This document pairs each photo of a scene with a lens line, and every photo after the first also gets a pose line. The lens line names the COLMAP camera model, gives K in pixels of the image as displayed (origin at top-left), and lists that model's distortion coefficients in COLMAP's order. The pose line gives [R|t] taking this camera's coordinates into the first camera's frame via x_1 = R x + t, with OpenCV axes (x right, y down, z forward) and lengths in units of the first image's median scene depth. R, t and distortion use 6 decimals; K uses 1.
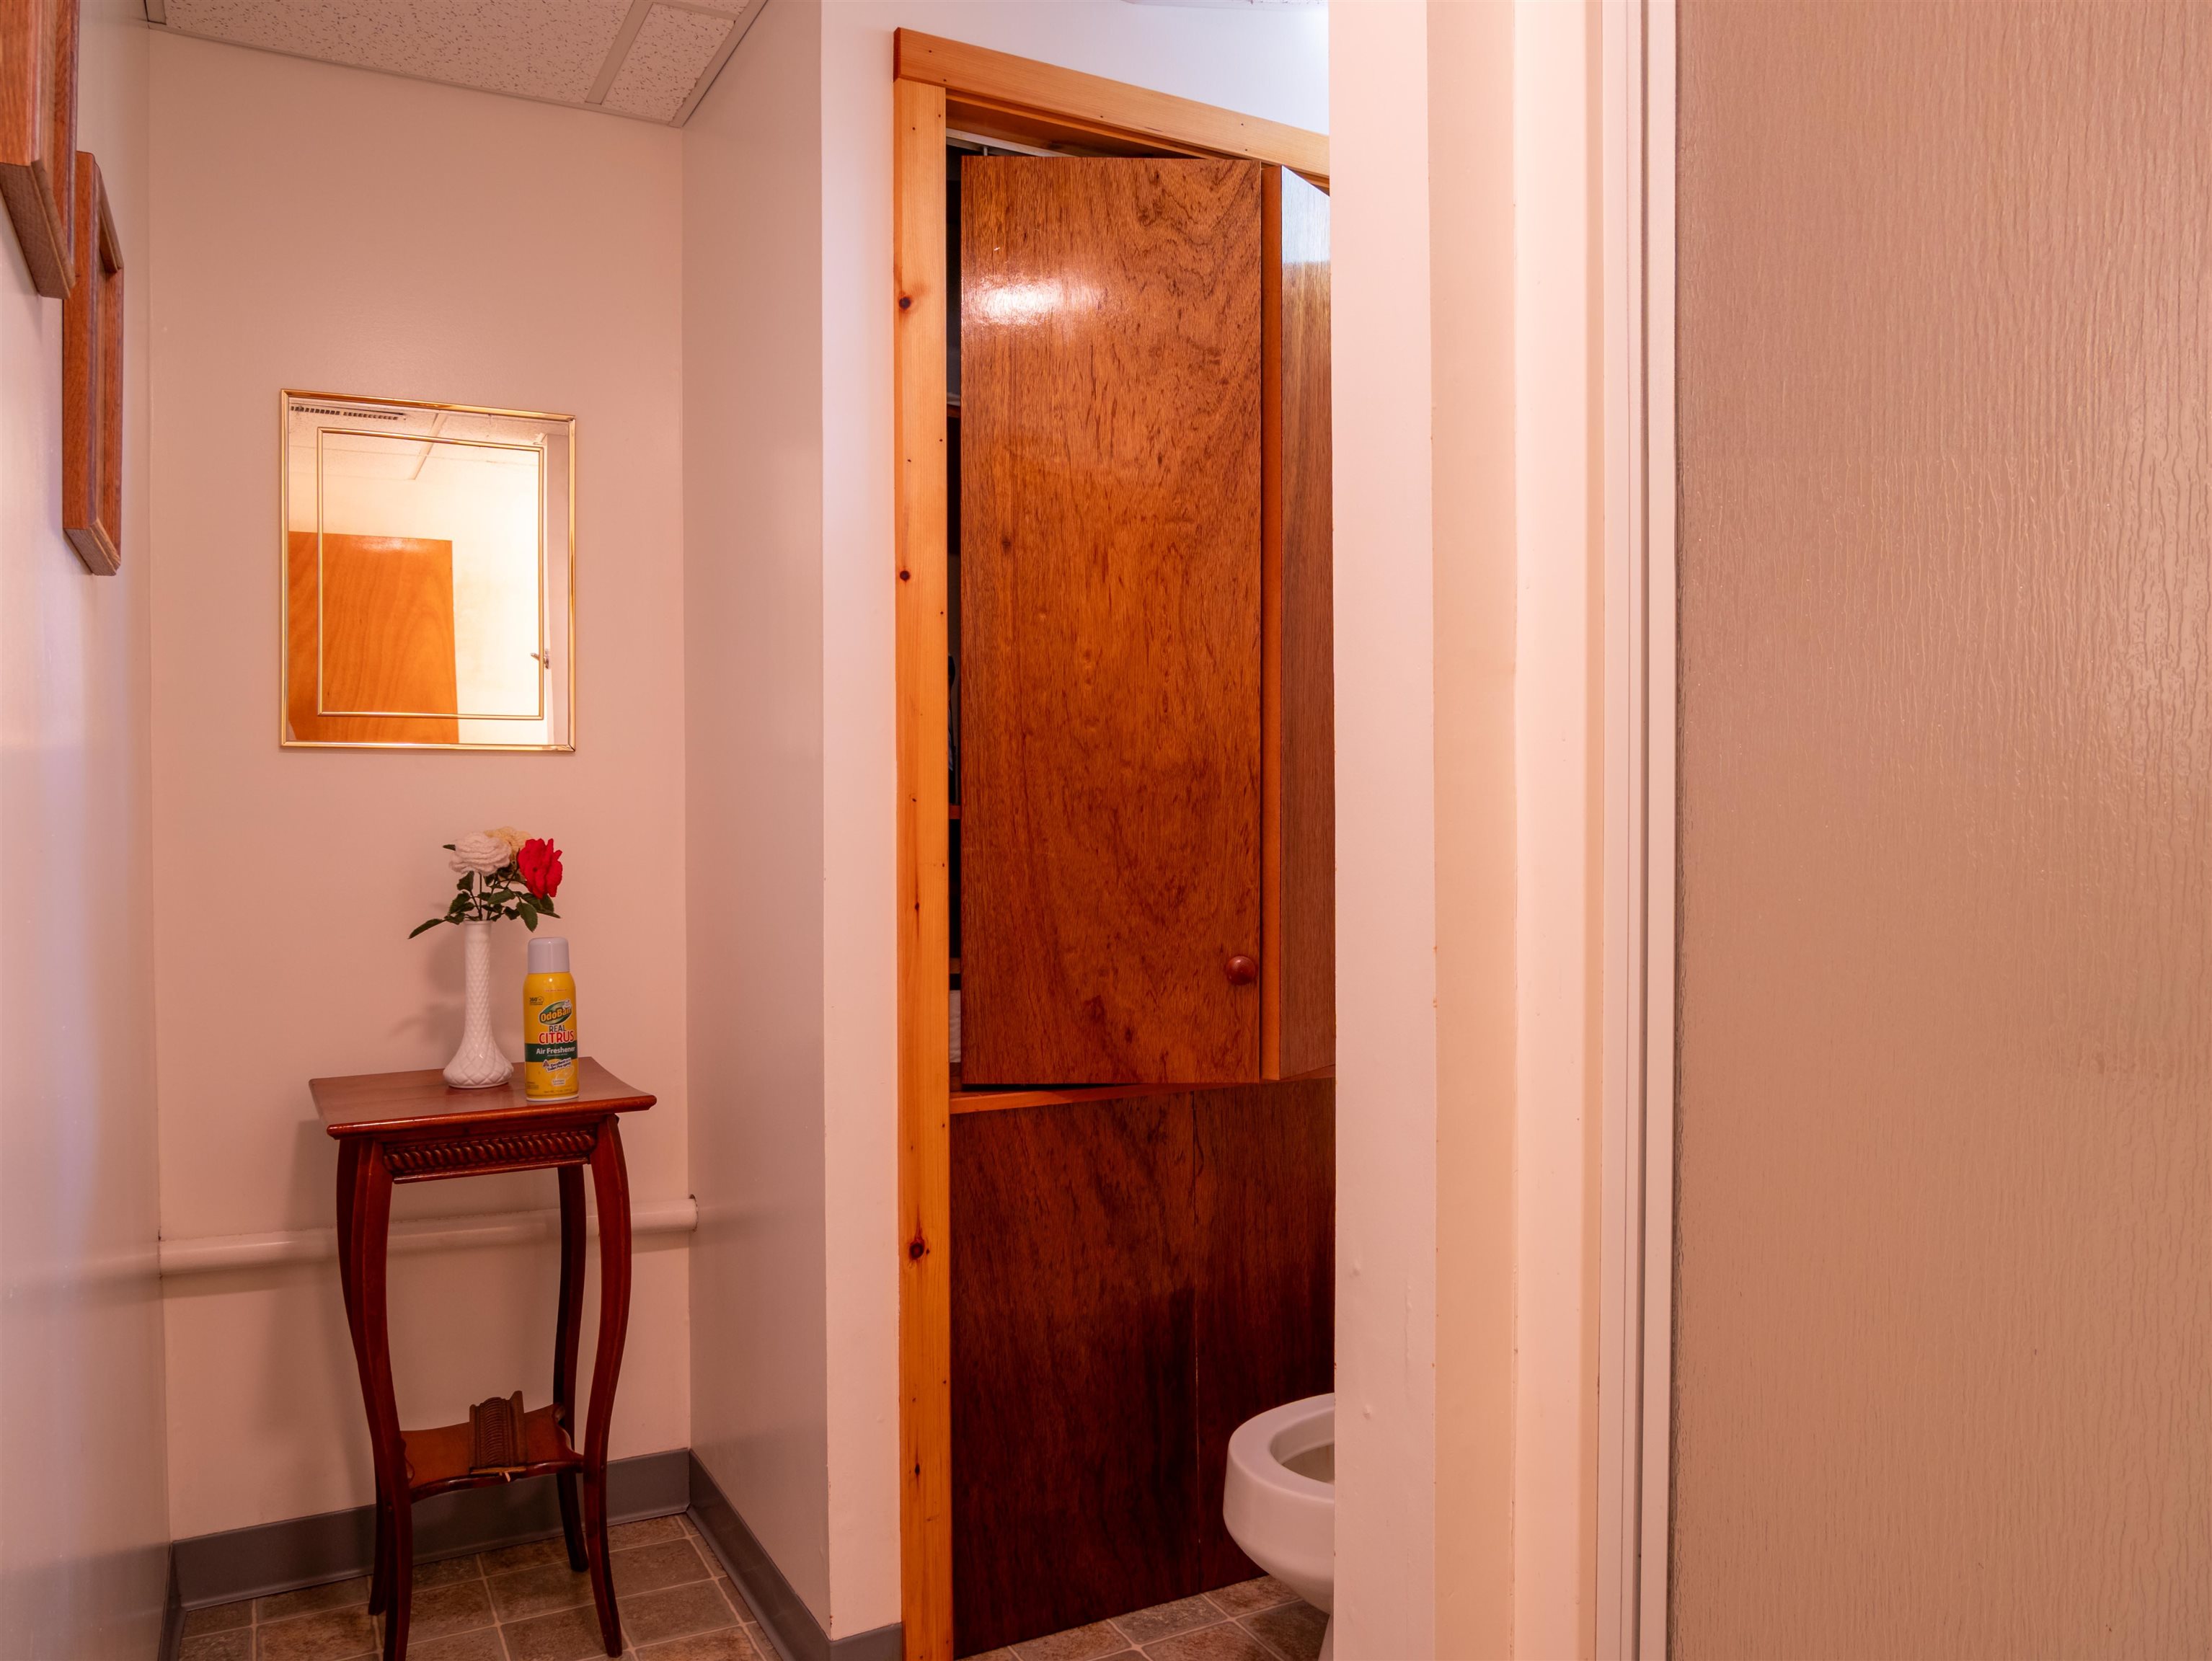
lens RADIAL K [[1598.6, 0, 1090.6], [0, 1598.6, 826.2], [0, 0, 1]] dist [-0.055262, 0.024647]
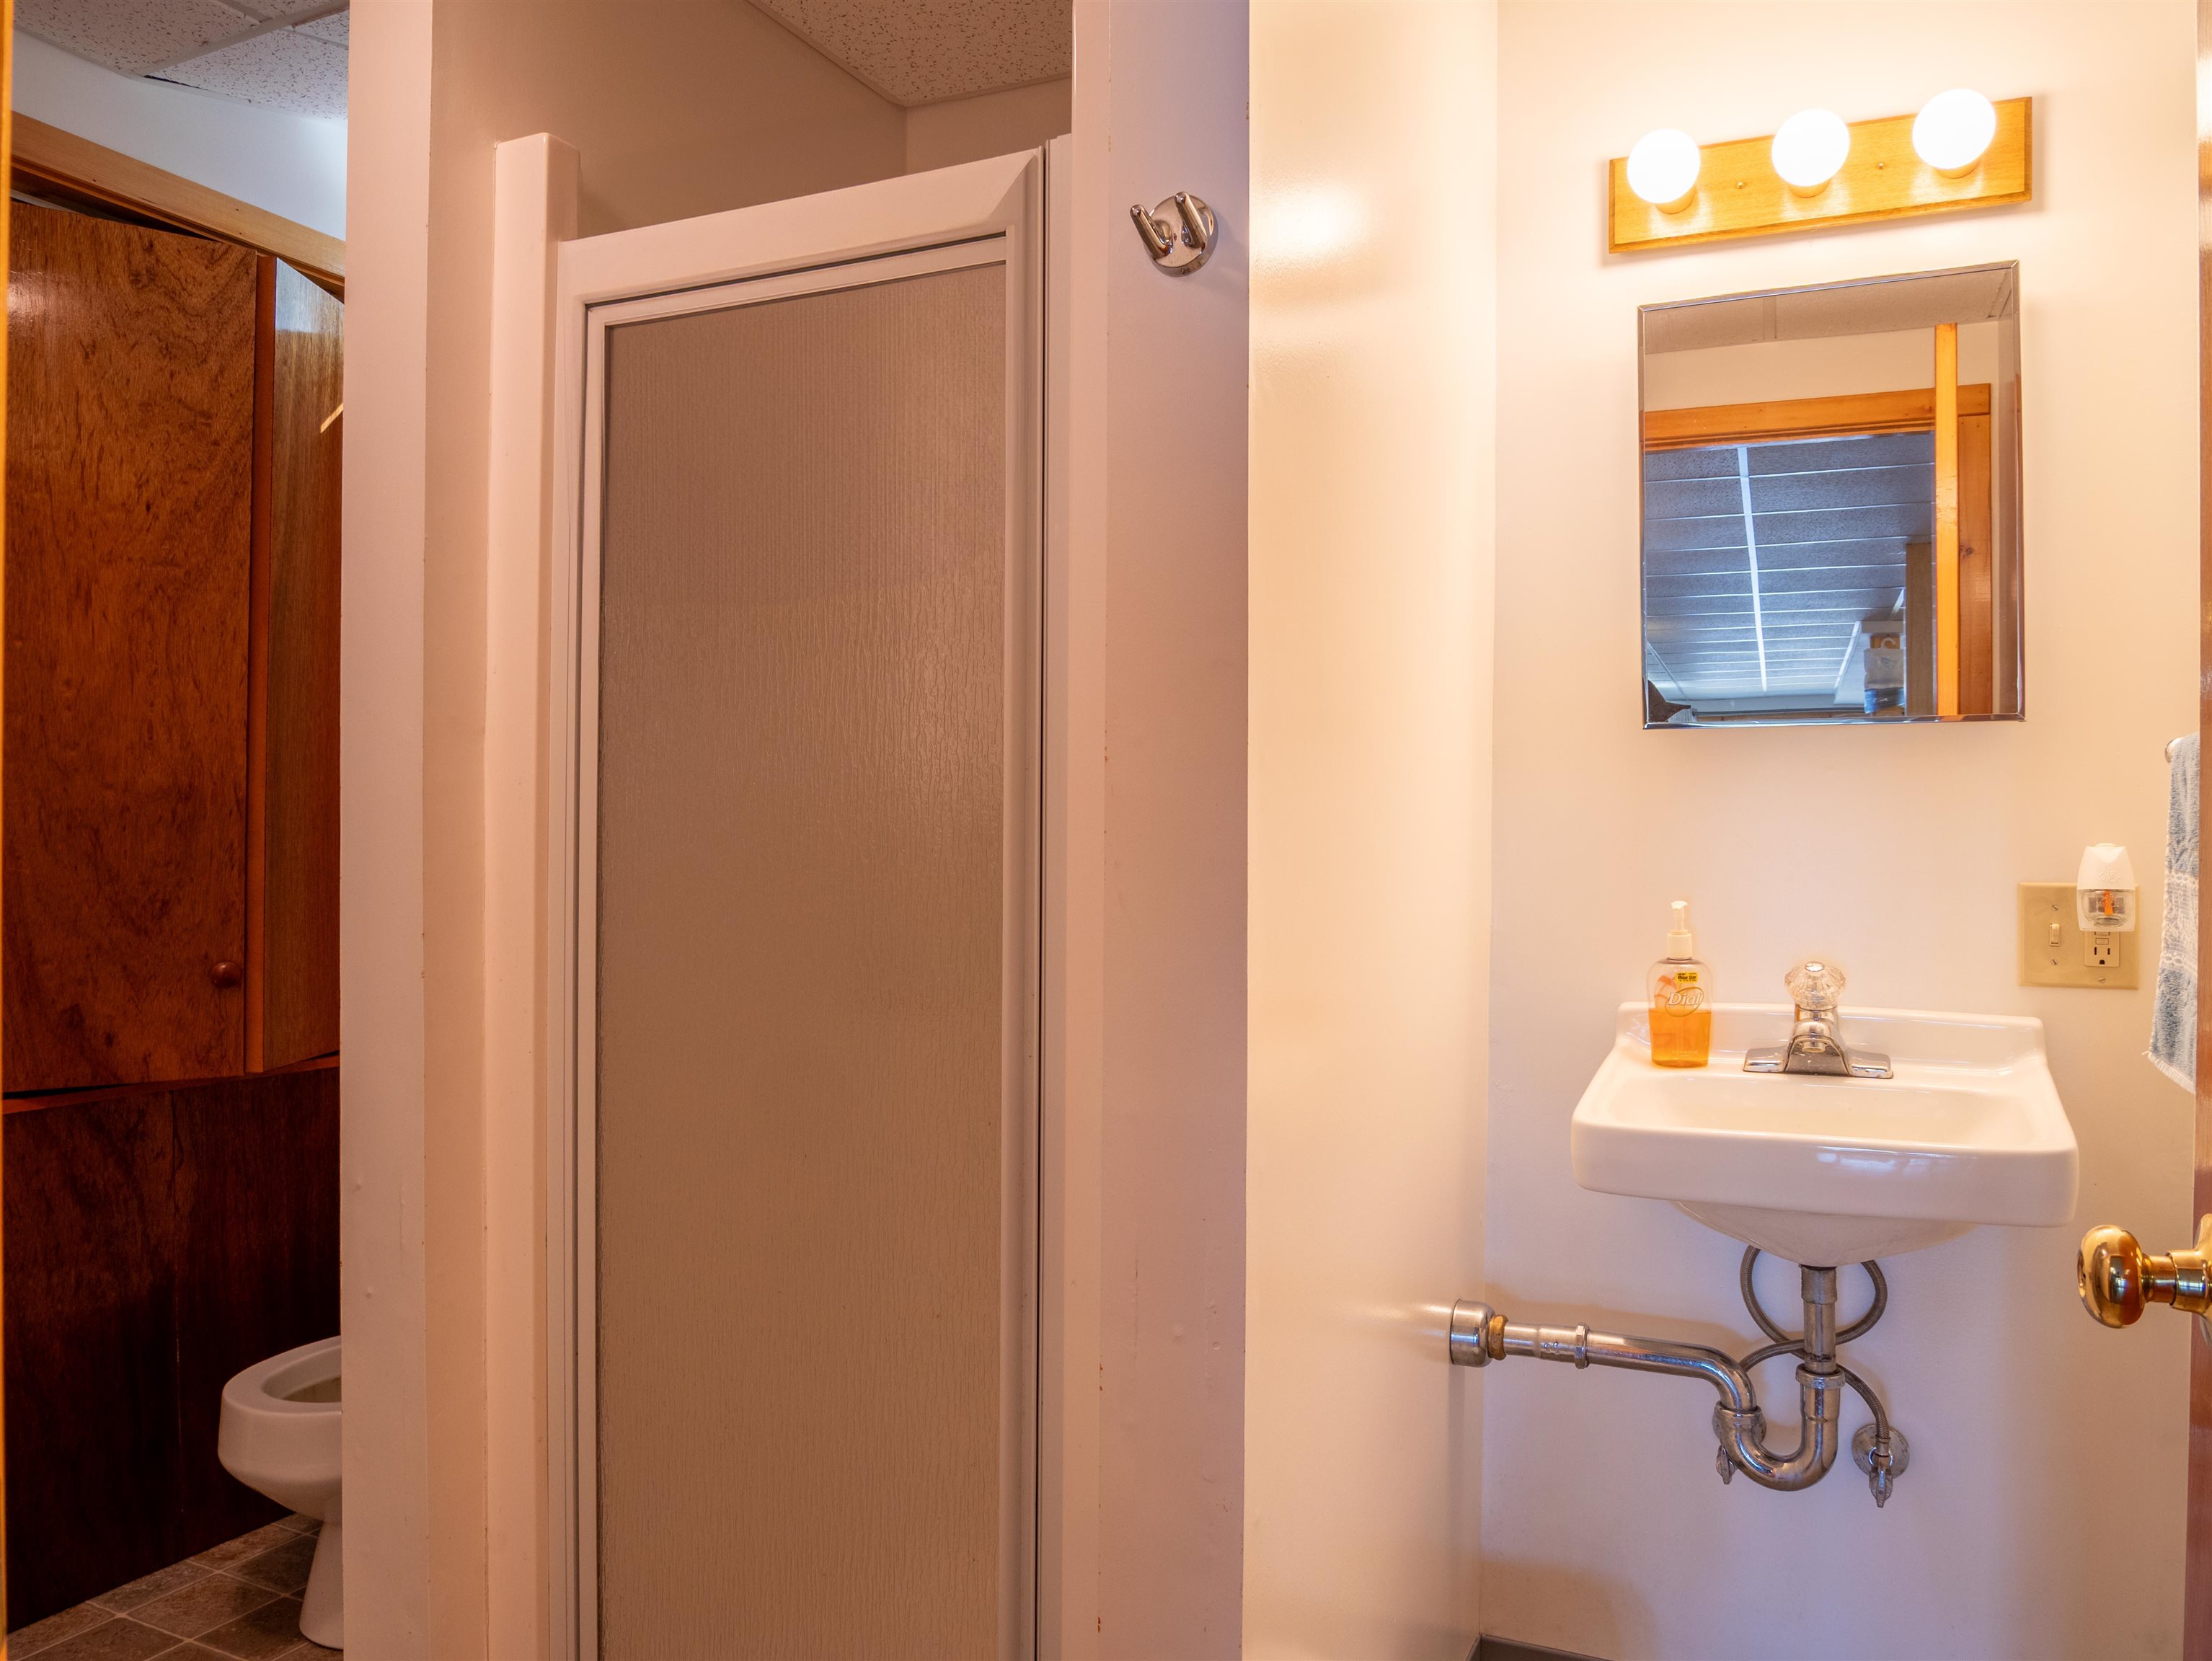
lens RADIAL K [[1598.6, 0, 1126.9], [0, 1598.6, 831.3], [0, 0, 1]] dist [-0.055262, 0.024647]
pose [[0.795580, 0.007208, 0.605805, -0.071218], [-0.001662, 0.999951, -0.009715, 0.000255], [-0.605846, 0.006722, 0.795554, -0.250834]]
